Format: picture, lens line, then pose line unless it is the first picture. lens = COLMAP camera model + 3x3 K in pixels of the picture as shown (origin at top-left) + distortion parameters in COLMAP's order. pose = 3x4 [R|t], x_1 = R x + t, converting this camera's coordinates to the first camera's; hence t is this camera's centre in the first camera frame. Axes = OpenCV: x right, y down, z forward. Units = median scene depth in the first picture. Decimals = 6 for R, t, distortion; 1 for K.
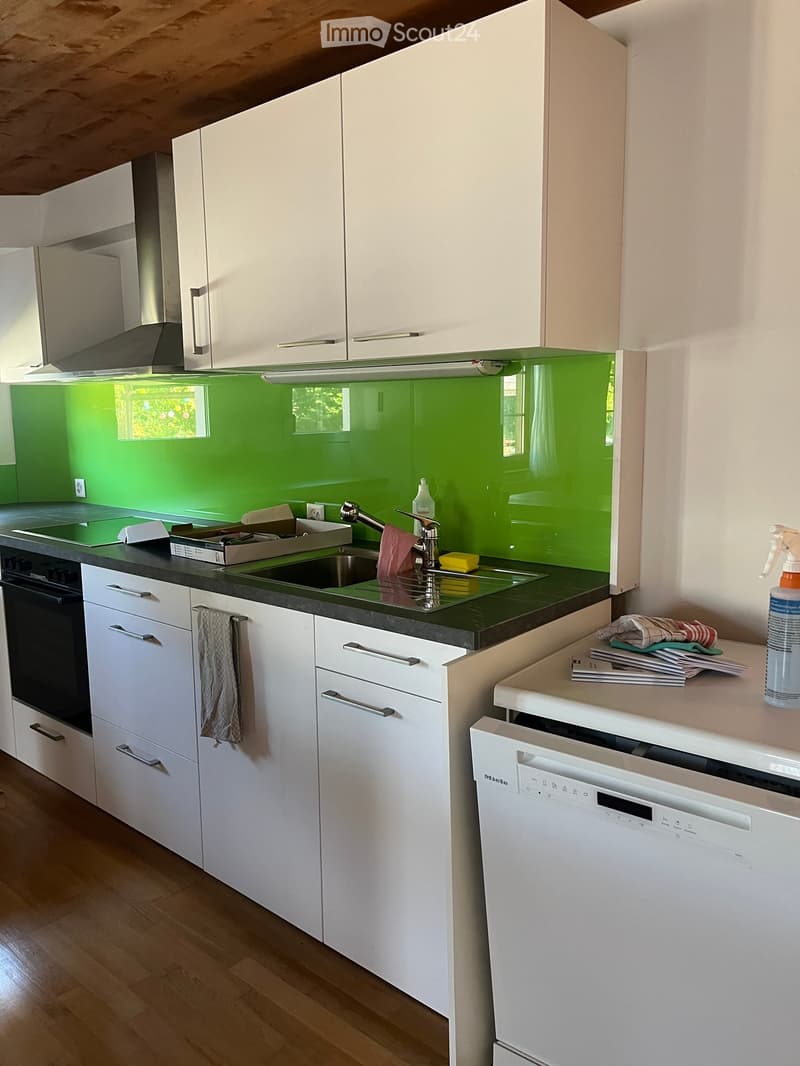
lens RADIAL K [[818.6, 0, 400.0], [0, 818.6, 533.0], [0, 0, 1]] dist [0.072381, -0.096694]
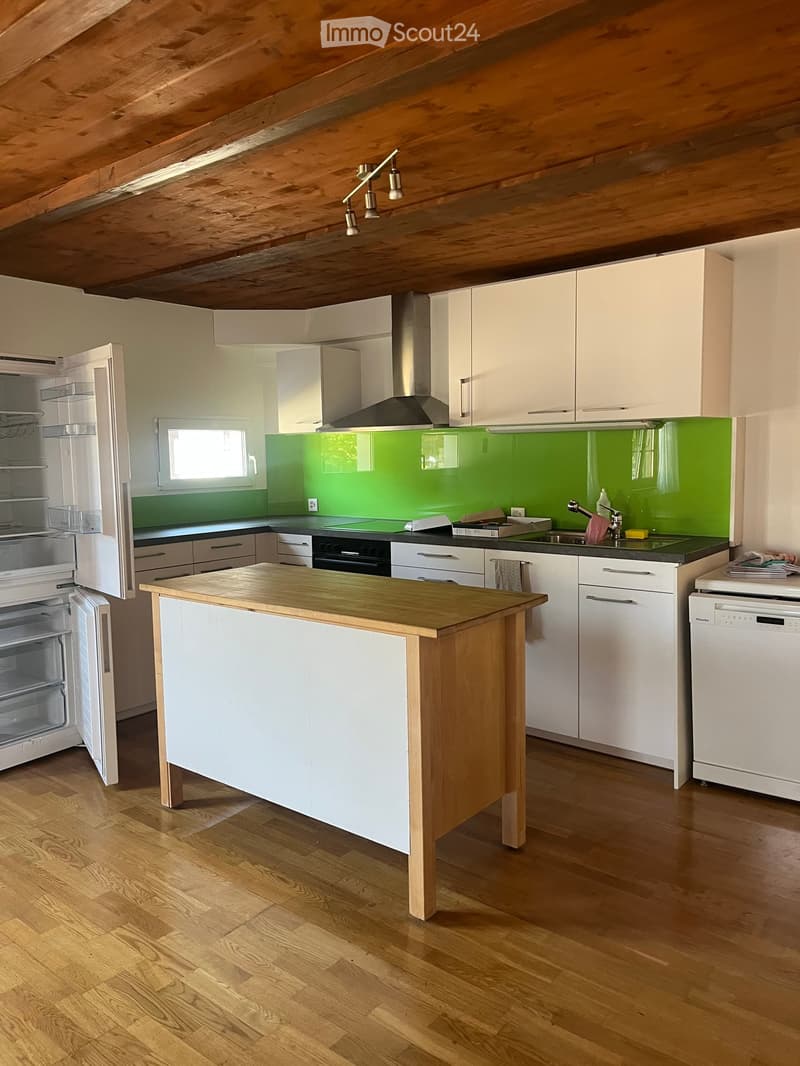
lens RADIAL K [[818.6, 0, 400.0], [0, 818.6, 533.0], [0, 0, 1]] dist [0.072381, -0.096694]
pose [[0.999417, -0.007238, 0.033359, -0.501843], [0.008882, 0.998740, -0.049391, 0.118070], [-0.032959, 0.049659, 0.998222, -0.764767]]
